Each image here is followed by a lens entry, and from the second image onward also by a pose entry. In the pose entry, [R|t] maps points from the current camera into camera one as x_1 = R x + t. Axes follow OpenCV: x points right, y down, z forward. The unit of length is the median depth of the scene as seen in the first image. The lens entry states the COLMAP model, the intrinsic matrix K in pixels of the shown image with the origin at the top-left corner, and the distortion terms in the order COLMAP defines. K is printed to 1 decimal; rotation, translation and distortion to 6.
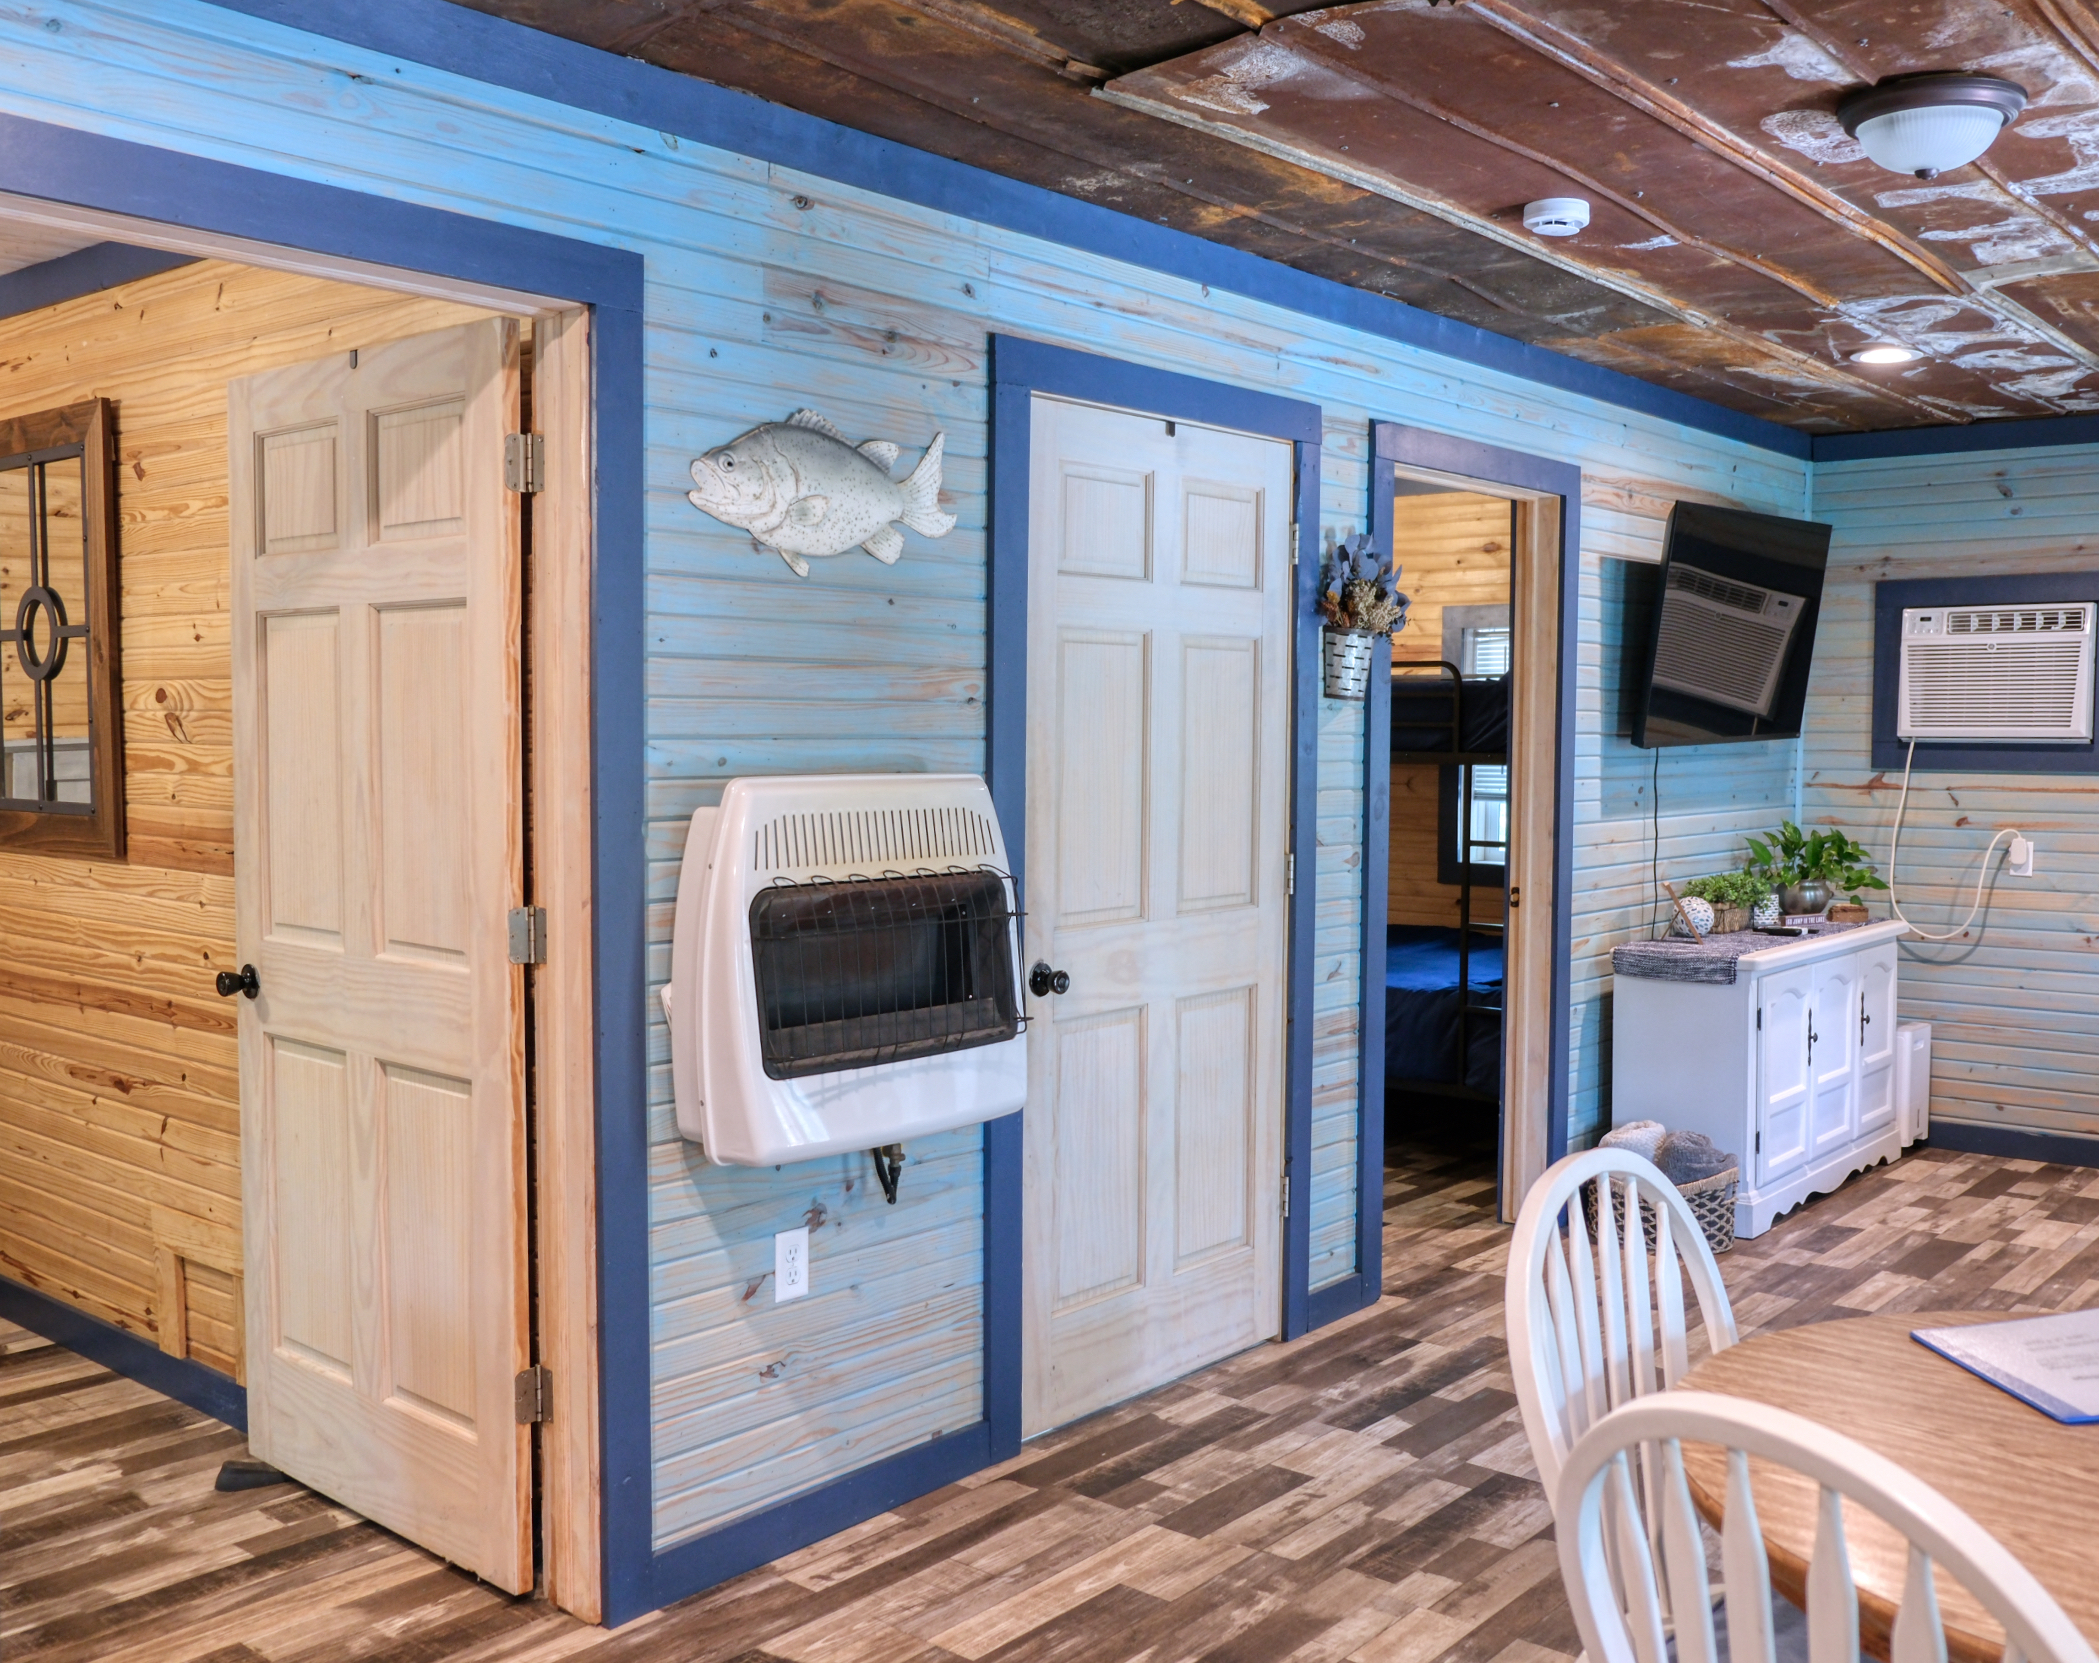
lens RADIAL K [[1970.6, 0, 1054.9], [0, 1970.6, 841.4], [0, 0, 1]] dist [-0.044539, 0.007359]
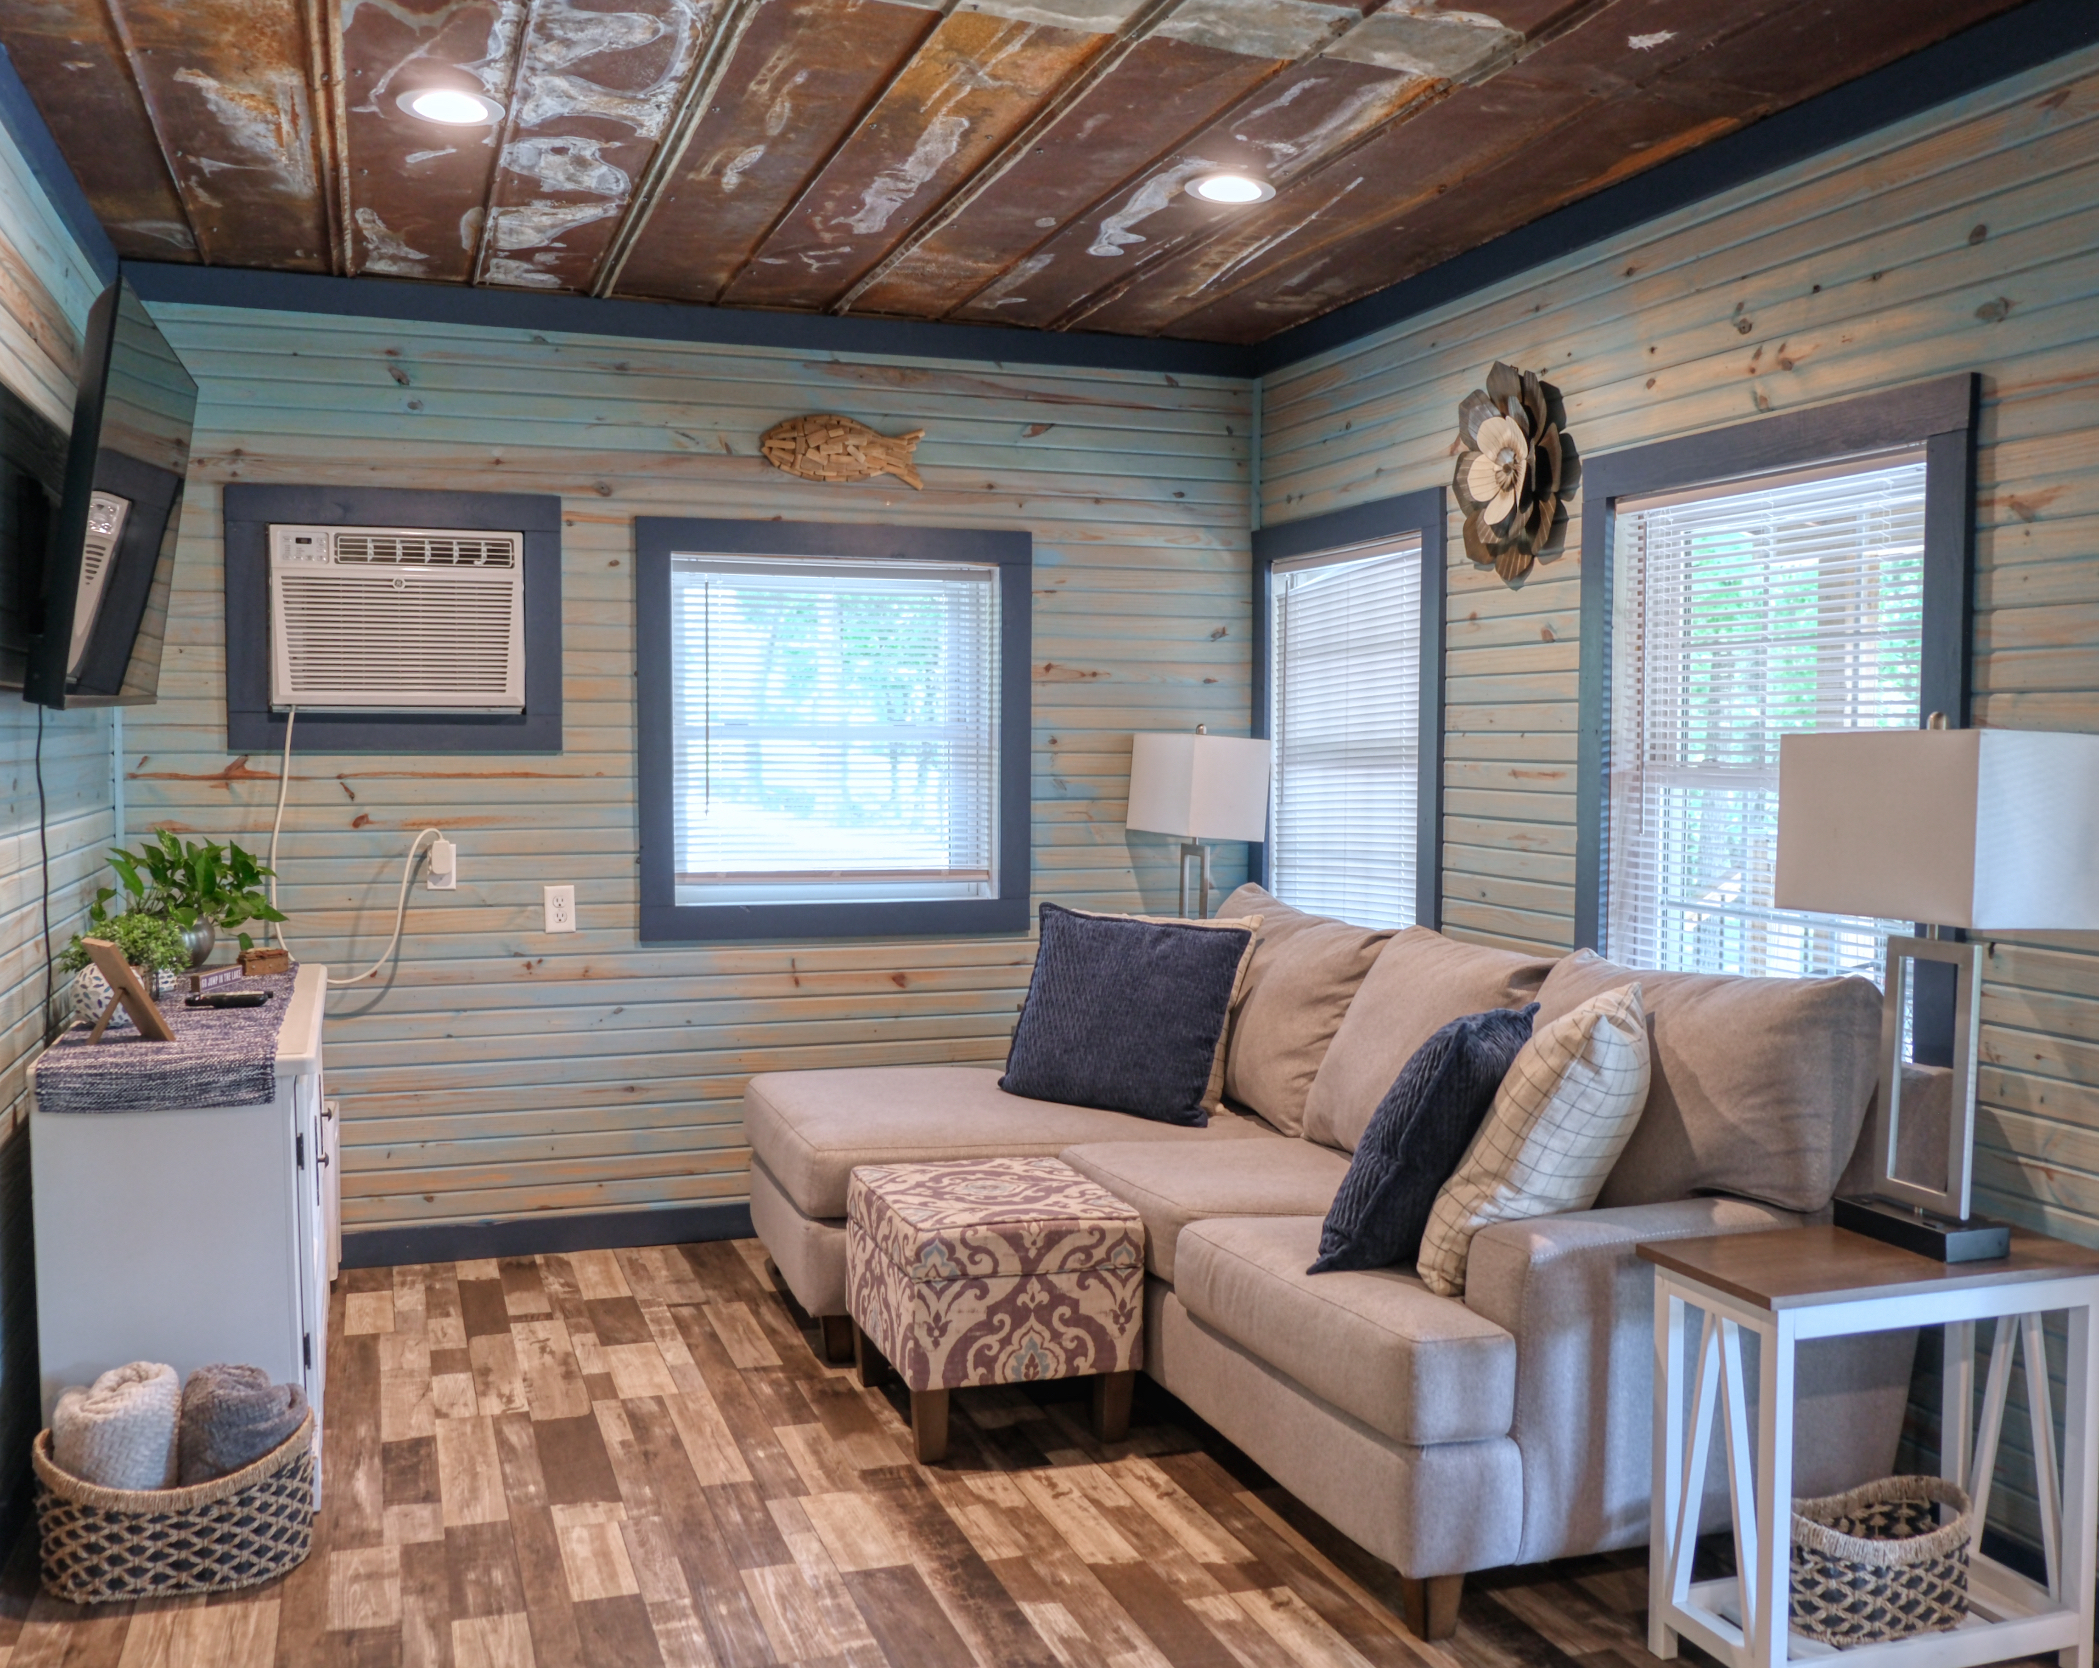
lens RADIAL K [[1942.2, 0, 1038.4], [0, 1942.2, 833.4], [0, 0, 1]] dist [-0.047061, 0.048564]
pose [[0.510752, -0.041503, 0.858725, -0.029711], [0.047890, 0.998657, 0.019781, -0.007714], [-0.858393, 0.031021, 0.512054, 0.415759]]
